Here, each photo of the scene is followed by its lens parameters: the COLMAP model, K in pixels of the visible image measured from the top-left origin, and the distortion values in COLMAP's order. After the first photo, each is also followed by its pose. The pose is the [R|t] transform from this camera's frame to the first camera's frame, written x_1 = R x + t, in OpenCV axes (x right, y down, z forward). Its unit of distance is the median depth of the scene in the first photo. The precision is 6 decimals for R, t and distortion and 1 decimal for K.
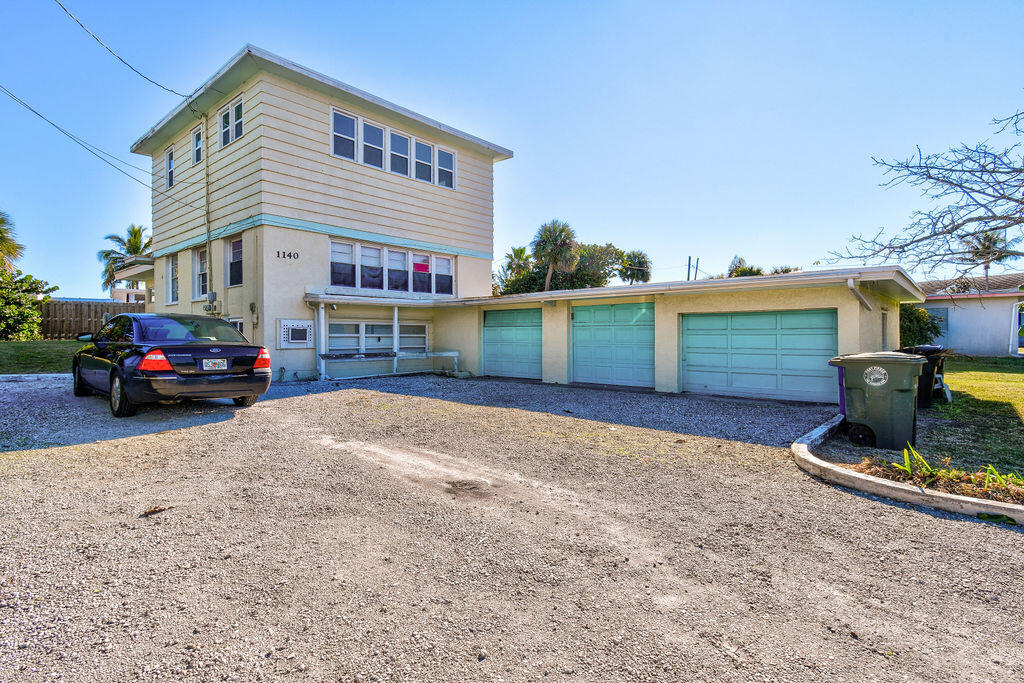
lens RADIAL K [[528.8, 0, 516.5], [0, 528.8, 338.7], [0, 0, 1]] dist [0.014812, -0.001104]
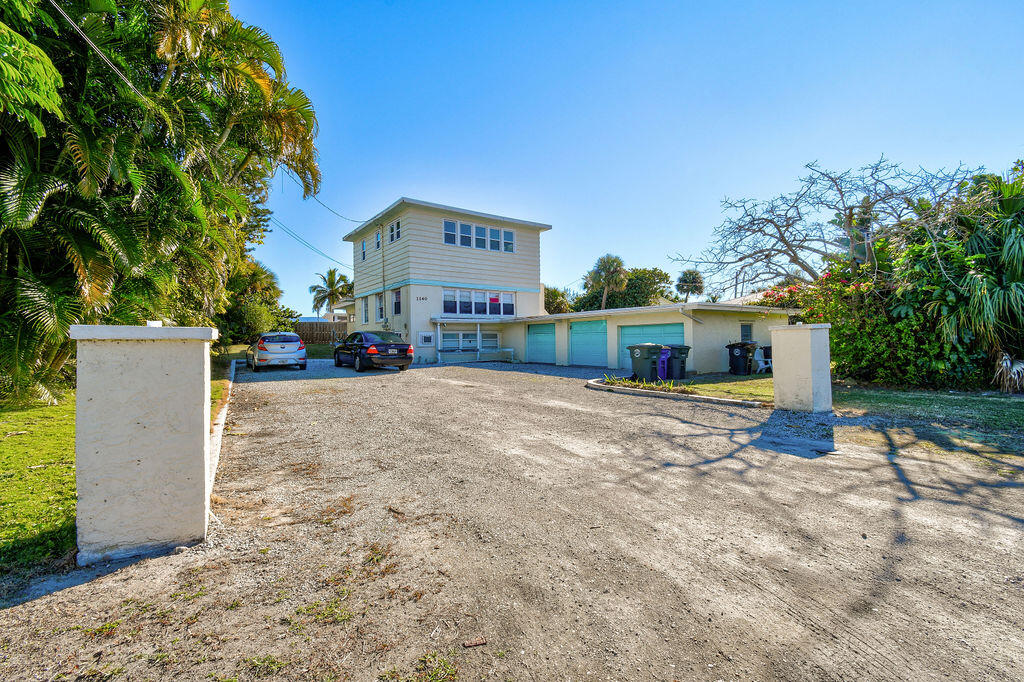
lens RADIAL K [[448.7, 0, 507.6], [0, 448.7, 343.4], [0, 0, 1]] dist [-0.001631, -0.000075]
pose [[0.972898, -0.009029, -0.231059, 0.211384], [0.009217, 0.999957, -0.000265, 0.007980], [0.231052, -0.001871, 0.972940, -0.441222]]
